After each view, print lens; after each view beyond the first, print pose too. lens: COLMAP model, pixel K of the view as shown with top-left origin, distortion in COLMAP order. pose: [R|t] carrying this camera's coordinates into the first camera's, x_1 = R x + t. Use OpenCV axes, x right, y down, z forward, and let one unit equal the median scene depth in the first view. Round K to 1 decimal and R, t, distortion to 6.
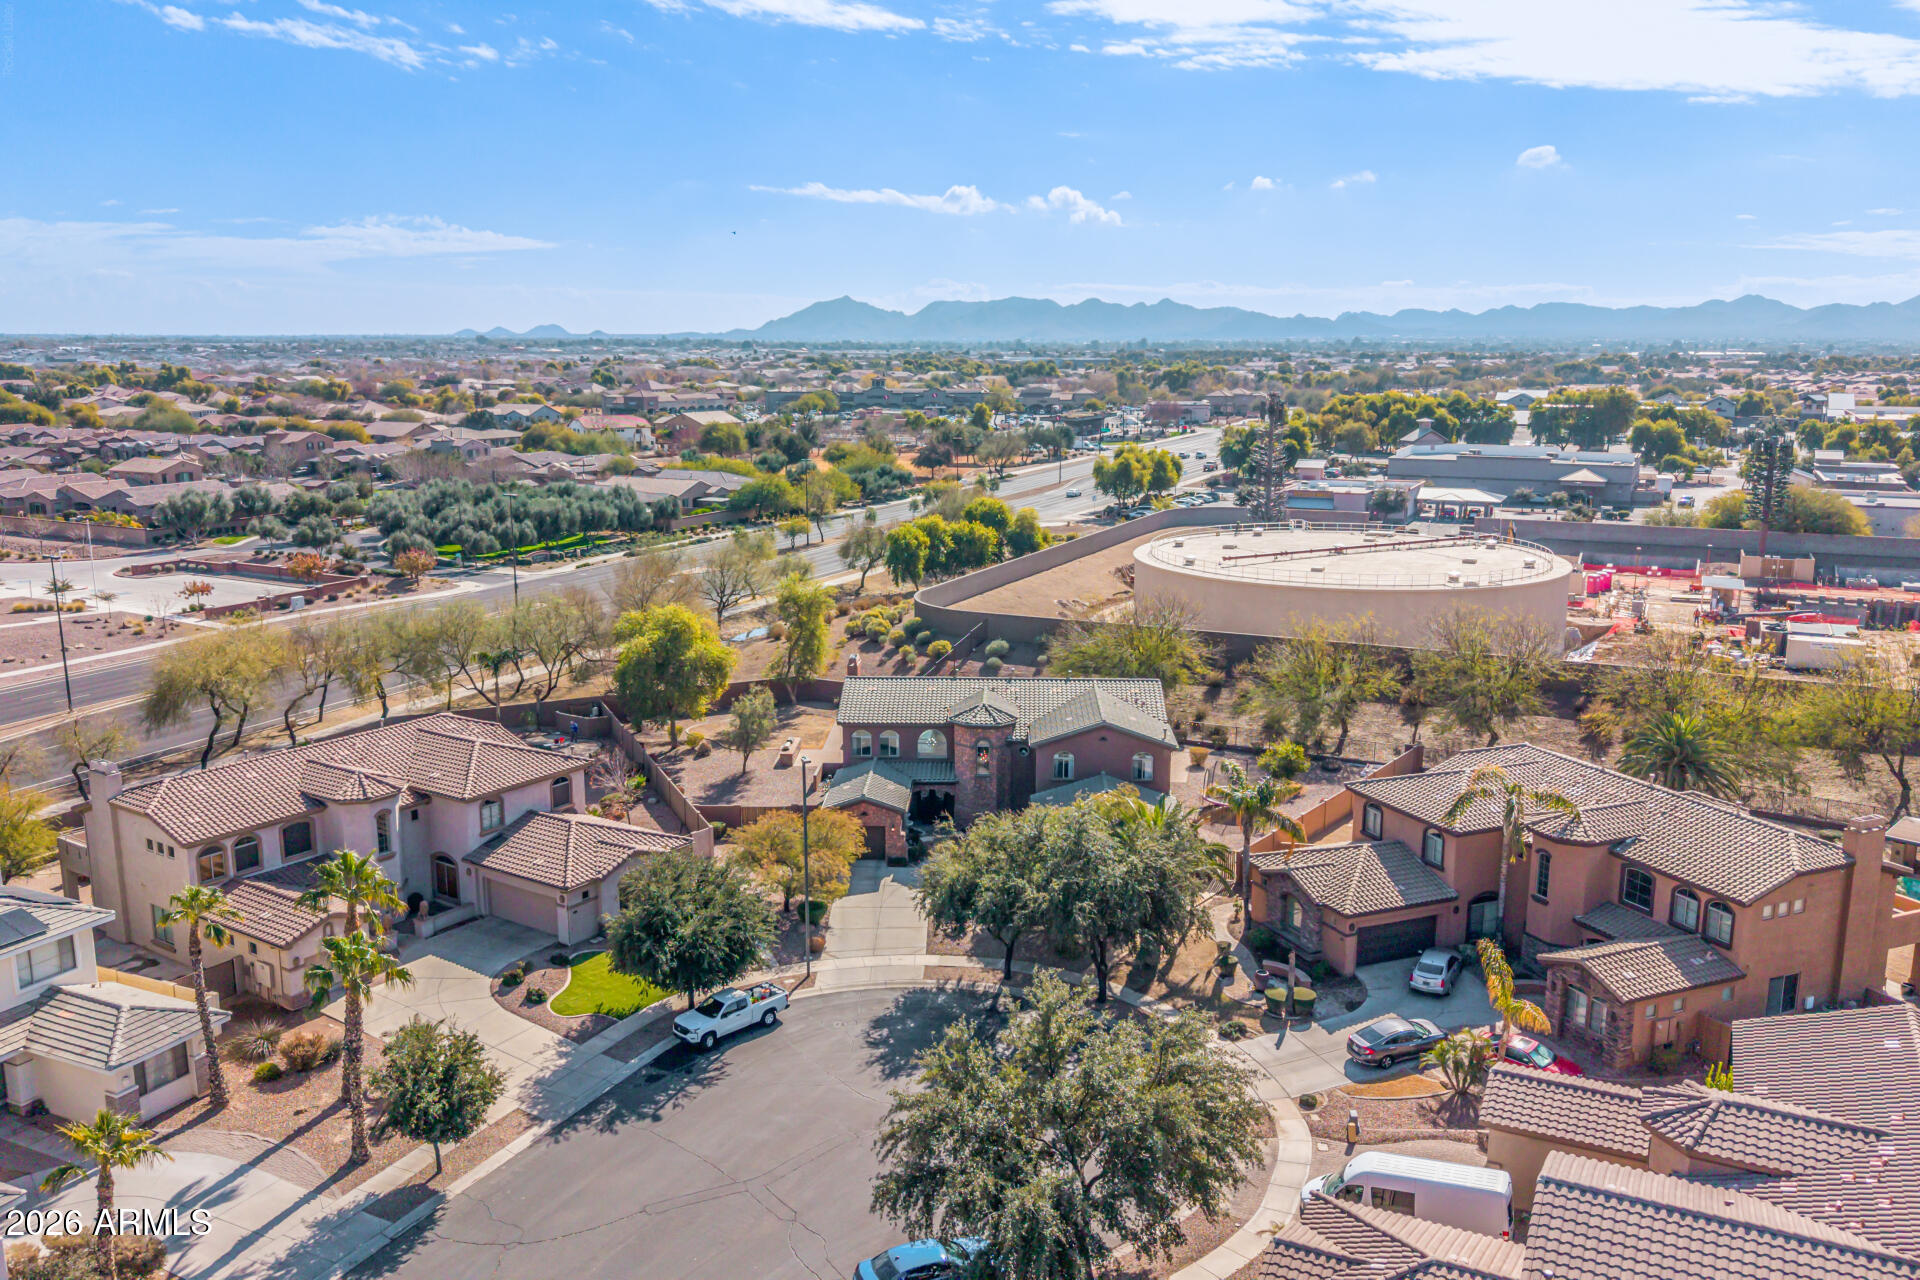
lens RADIAL K [[1563.3, 0, 959.6], [0, 1563.3, 565.5], [0, 0, 1]] dist [0.086254, -0.123043]
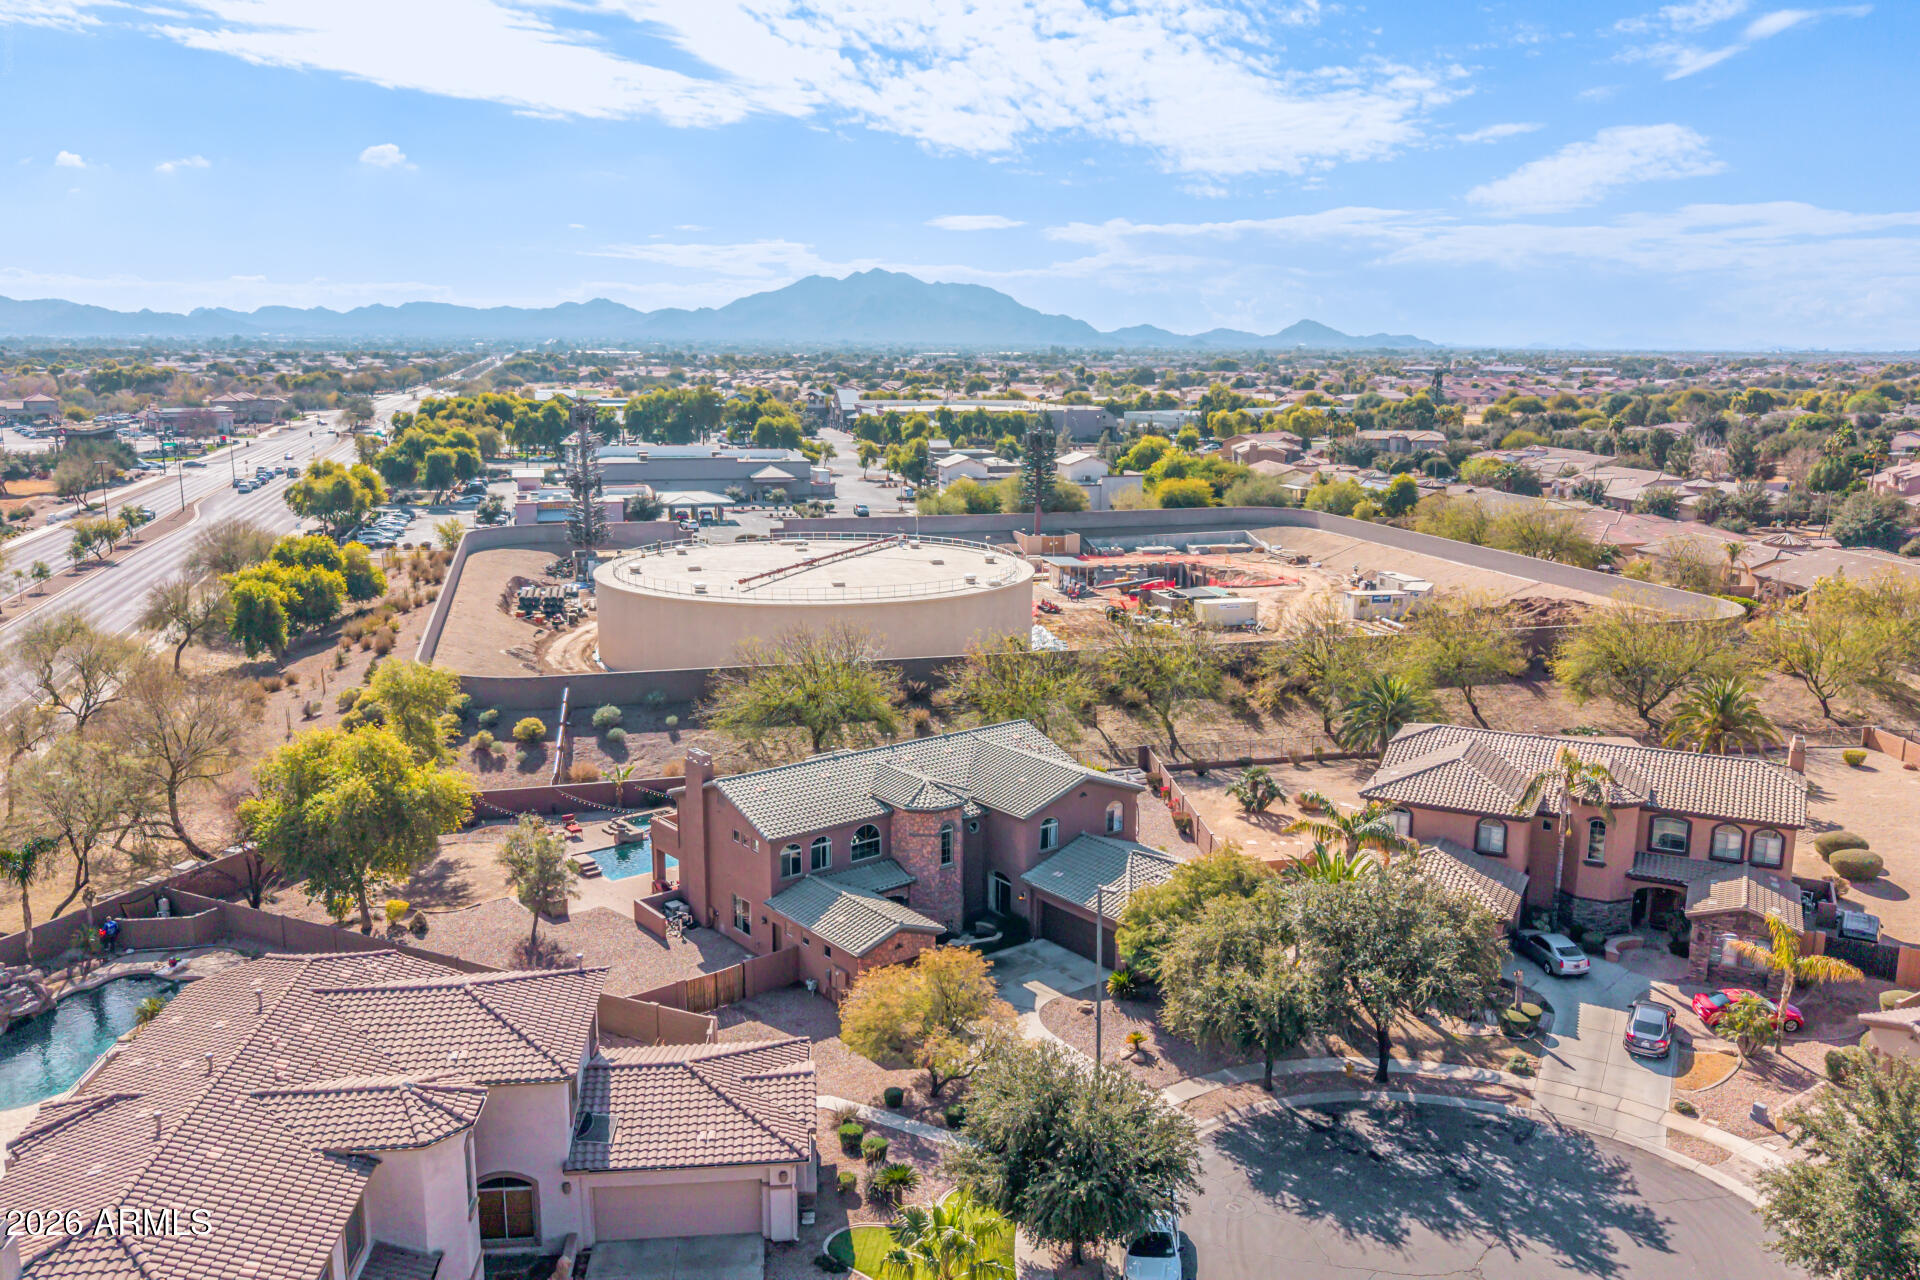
lens RADIAL K [[1563.3, 0, 959.6], [0, 1563.3, 565.5], [0, 0, 1]] dist [0.086254, -0.123043]
pose [[0.763214, -0.094078, 0.639260, -0.216420], [0.093587, 0.995006, 0.034698, -0.023478], [-0.639332, 0.033345, 0.768208, 0.150807]]
